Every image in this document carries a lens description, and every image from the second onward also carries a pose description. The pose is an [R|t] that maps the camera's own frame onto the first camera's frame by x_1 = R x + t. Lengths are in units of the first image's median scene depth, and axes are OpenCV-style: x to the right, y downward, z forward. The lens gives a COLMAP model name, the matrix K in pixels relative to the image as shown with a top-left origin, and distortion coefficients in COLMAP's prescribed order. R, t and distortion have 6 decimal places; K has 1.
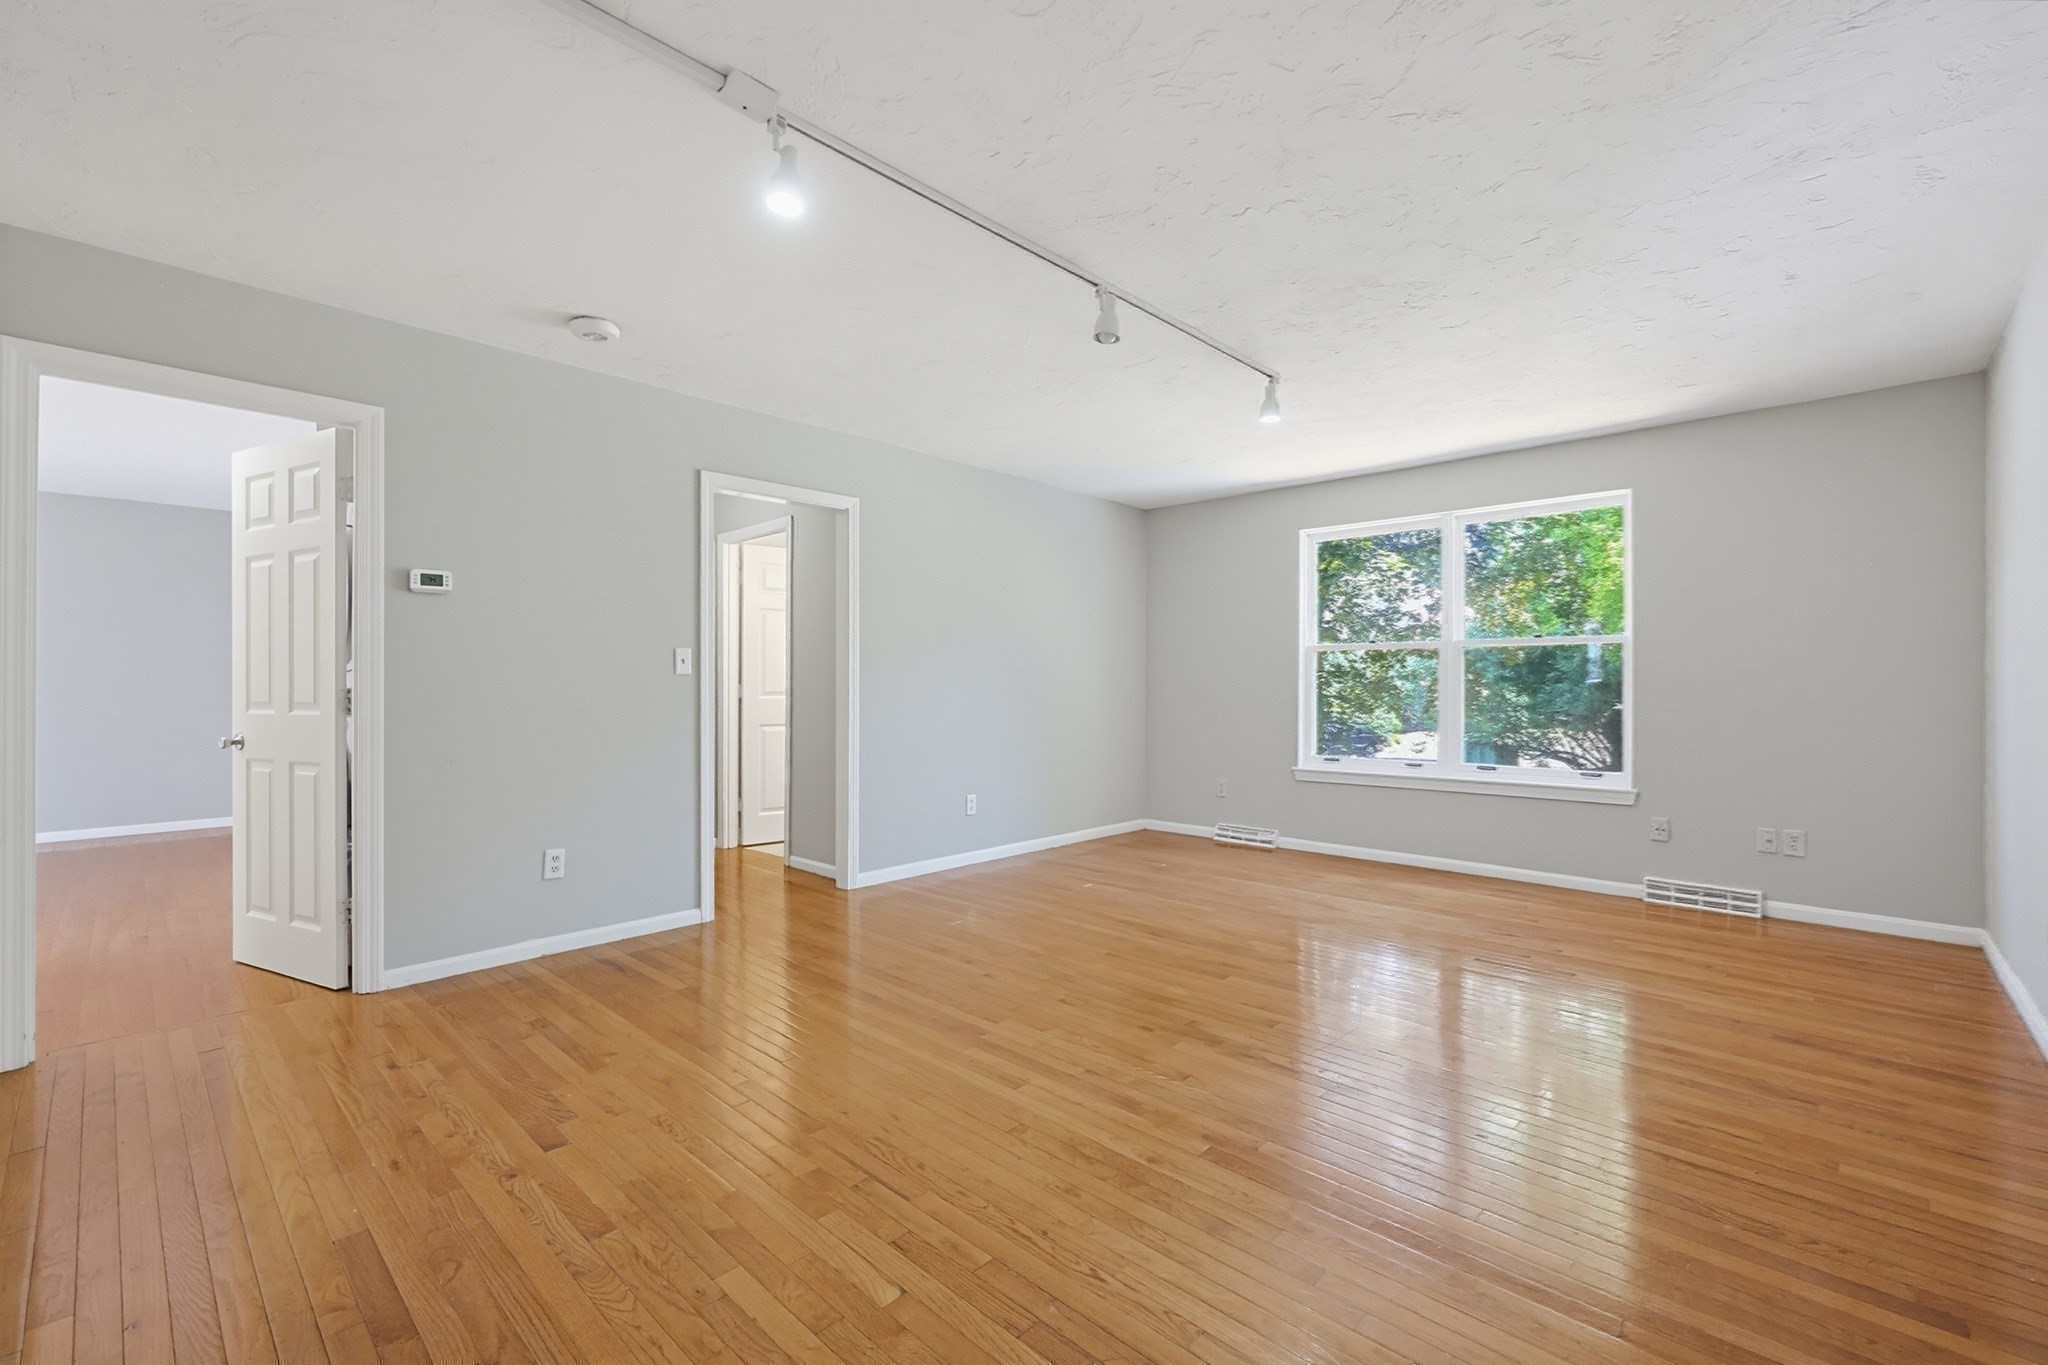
lens RADIAL K [[864.1, 0, 1039.5], [0, 864.1, 679.2], [0, 0, 1]] dist [0.001052, -0.000083]
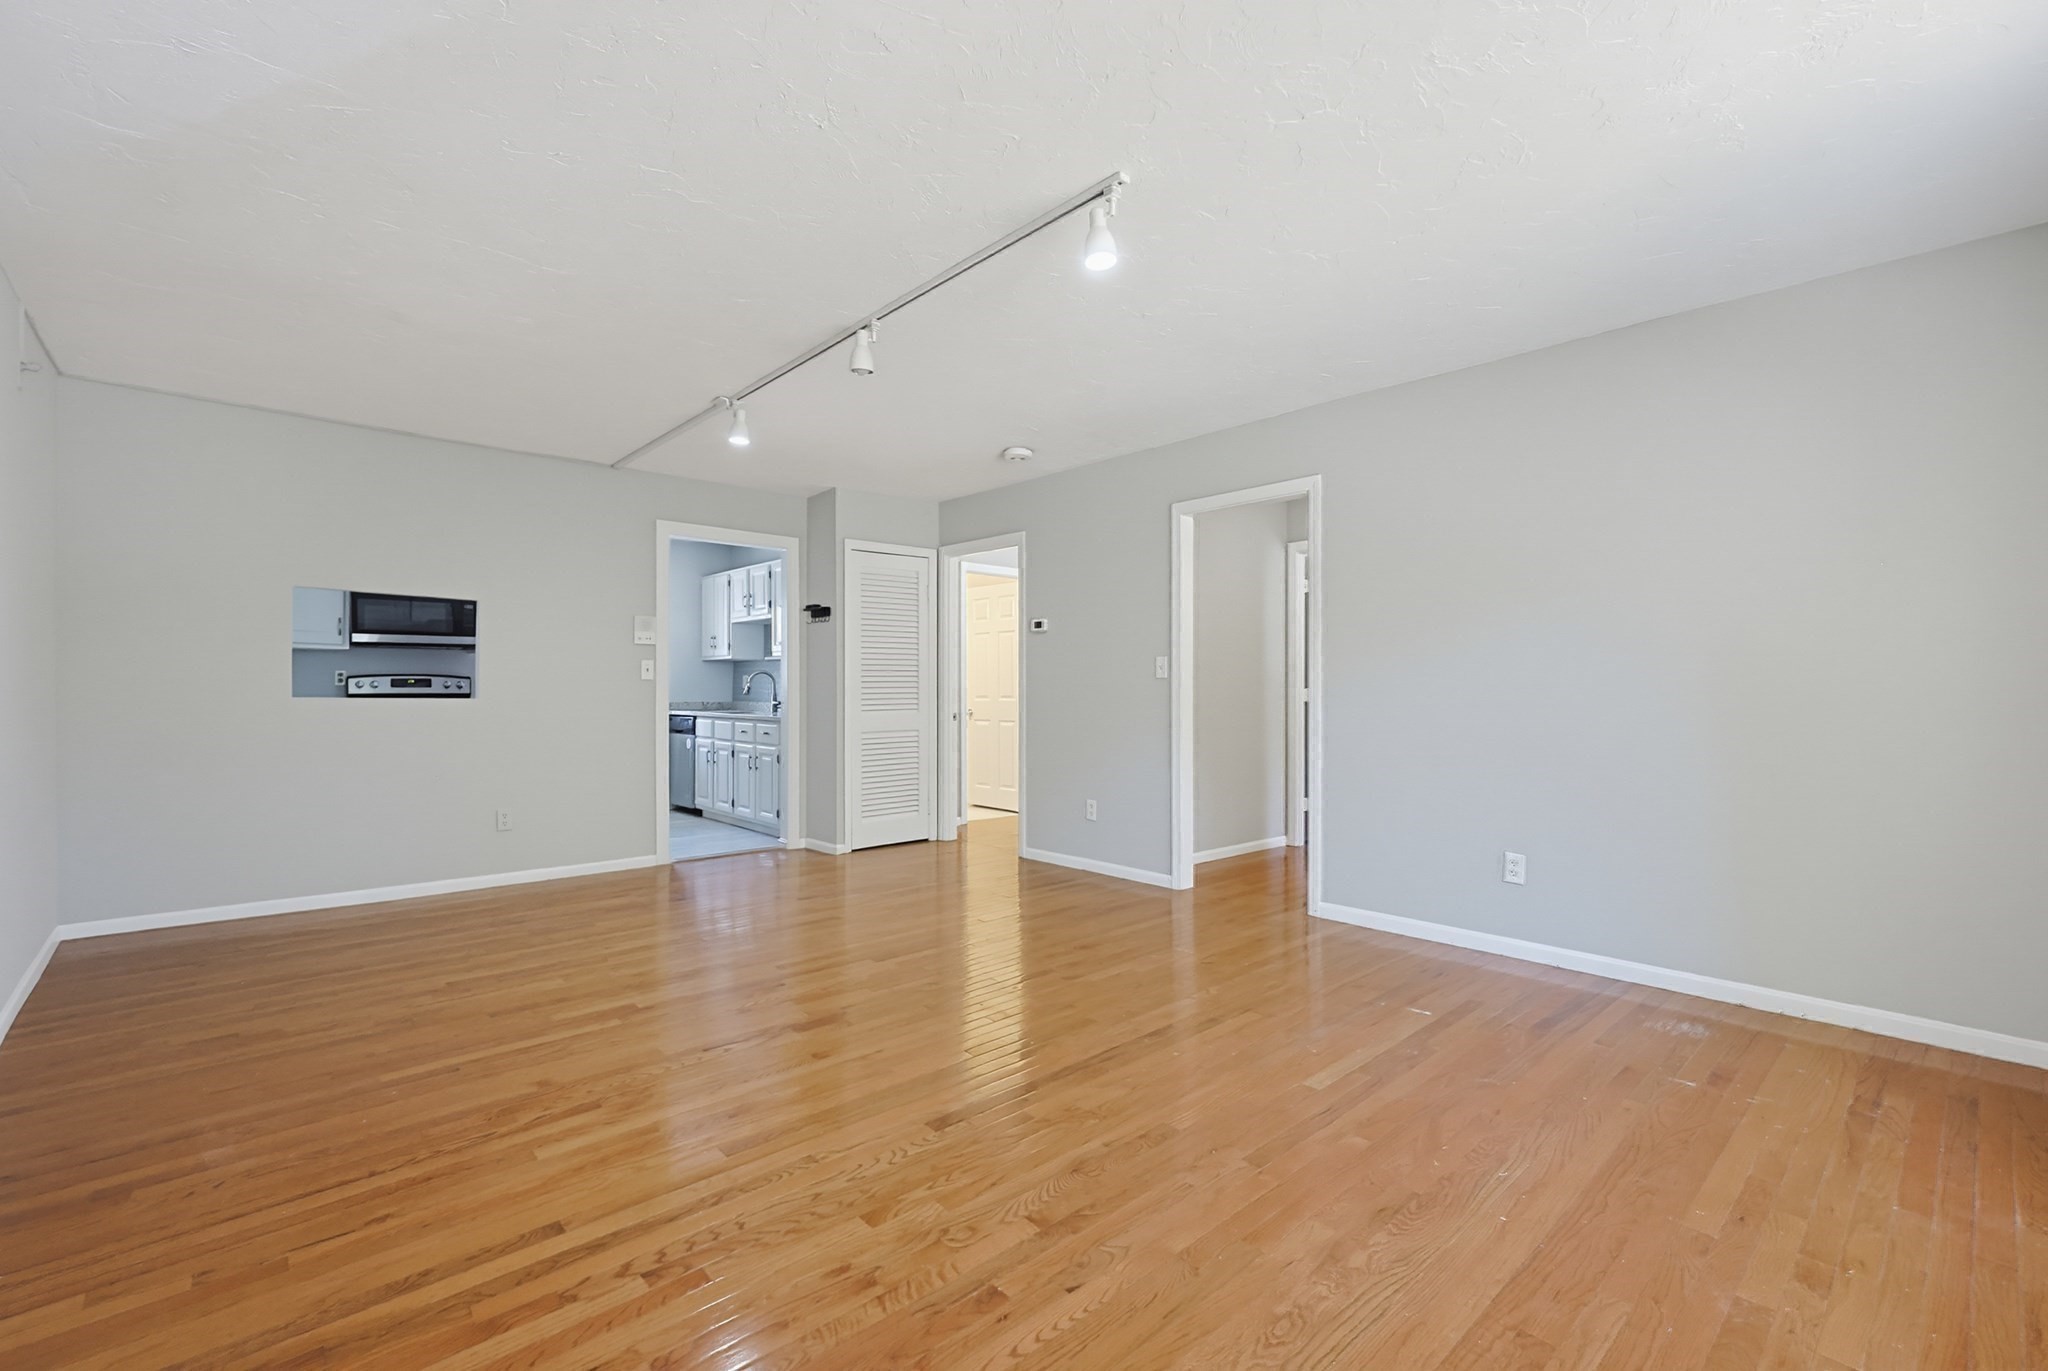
lens RADIAL K [[892.6, 0, 1039.3], [0, 892.6, 691.4], [0, 0, 1]] dist [0.002076, 0.000394]
pose [[-0.085403, 0.005261, -0.996333, 0.720572], [0.007208, 0.999963, 0.004662, 0.005543], [0.996320, -0.006783, -0.085438, 0.796476]]
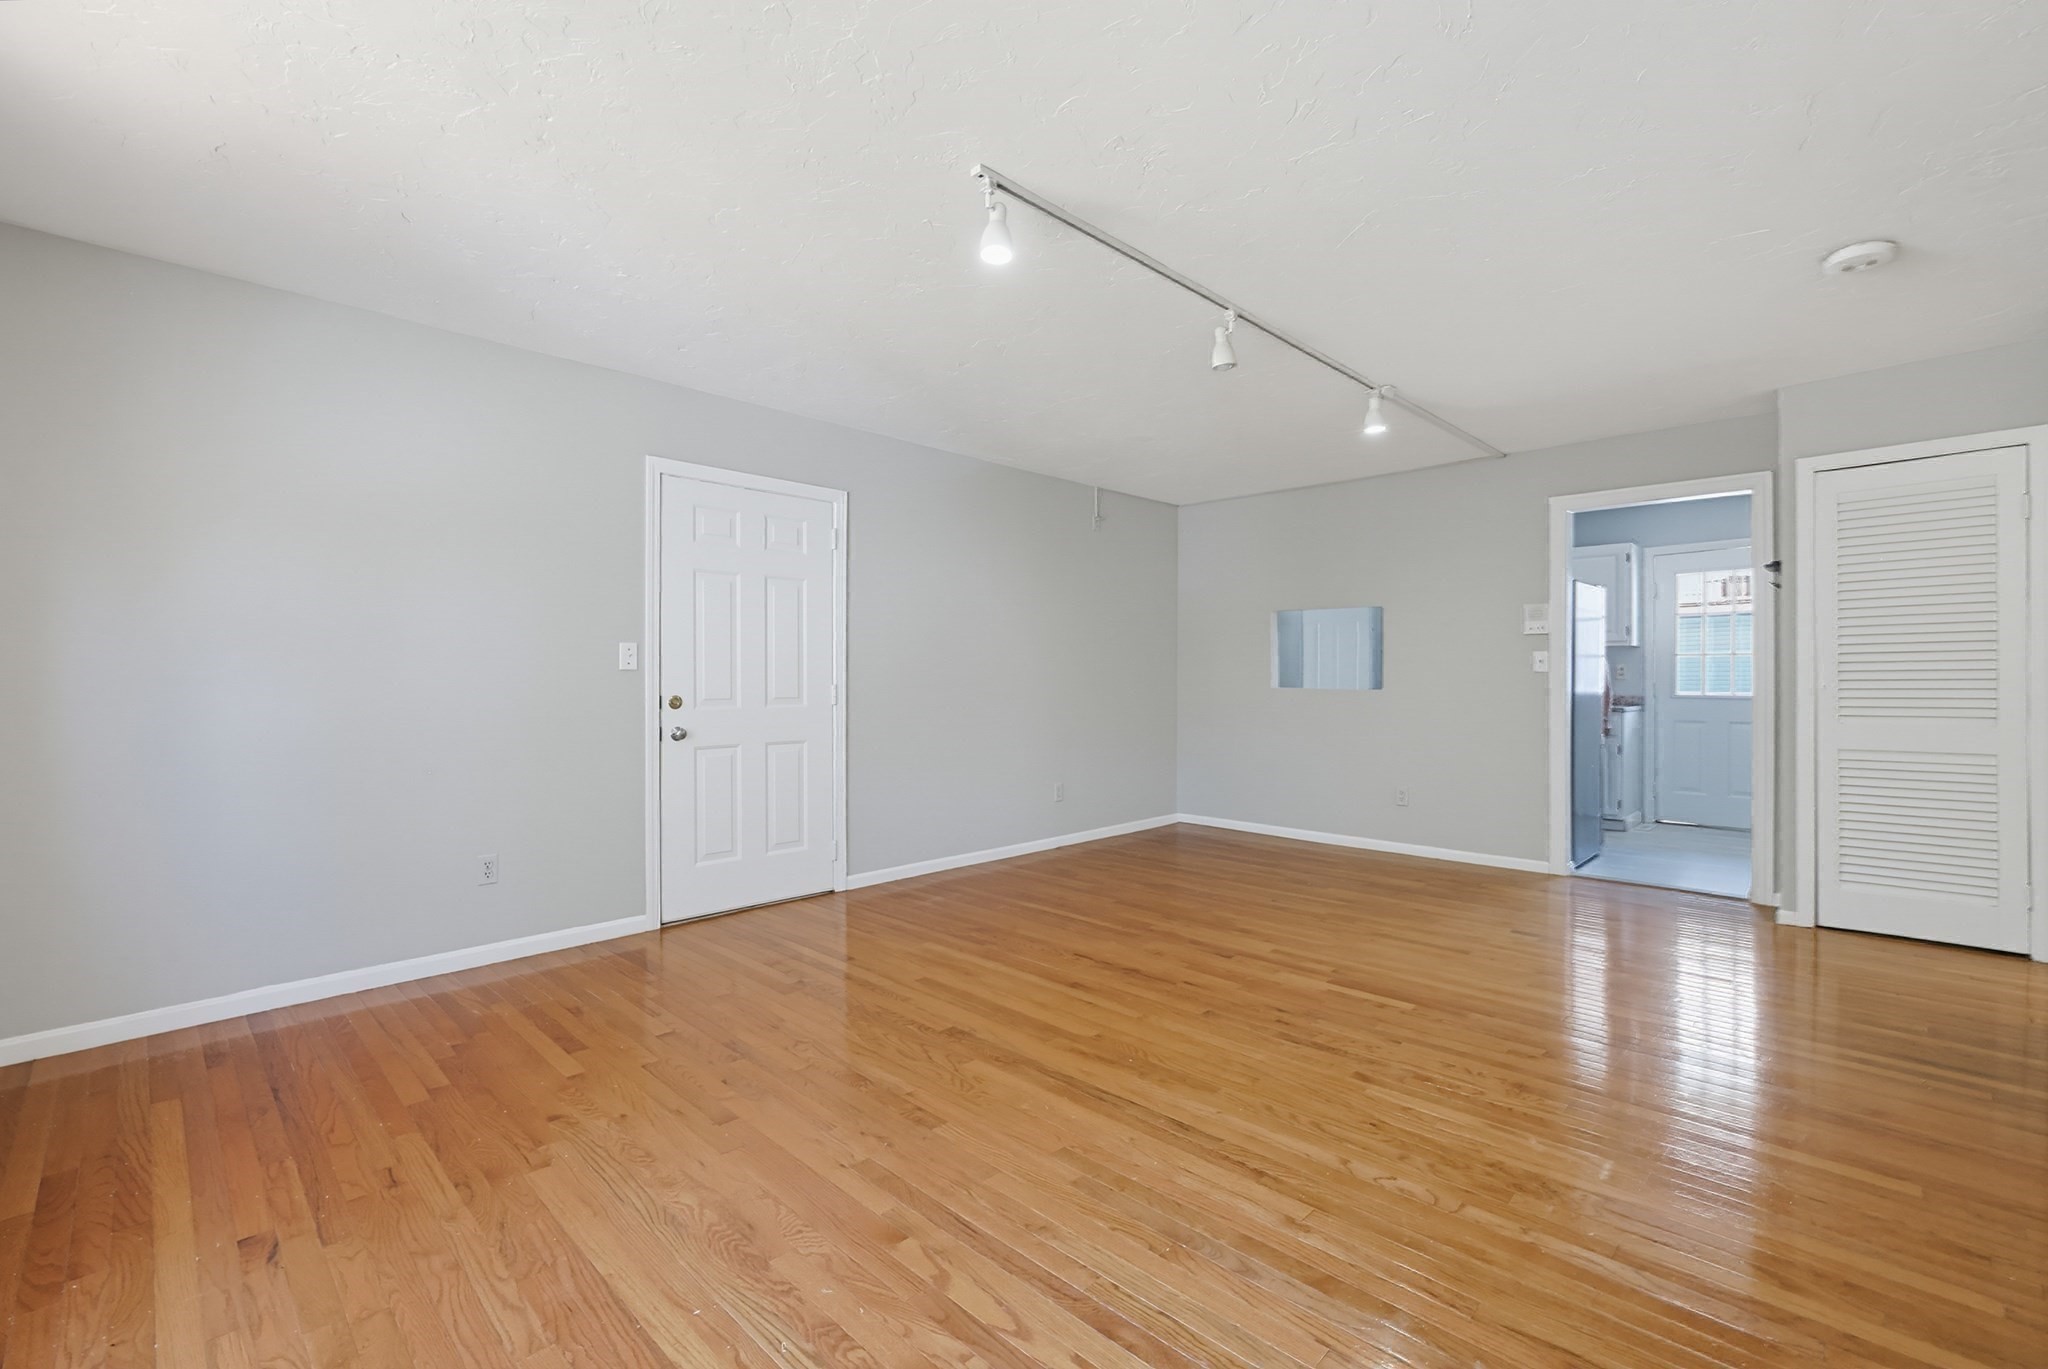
lens RADIAL K [[875.6, 0, 1024.0], [0, 875.6, 684.5], [0, 0, 1]] dist [0.000351, 0.000276]
pose [[-0.999396, 0.001614, 0.034715, 0.178824], [0.001538, 0.999996, -0.002199, 0.008891], [-0.034719, -0.002144, -0.999395, 1.286476]]
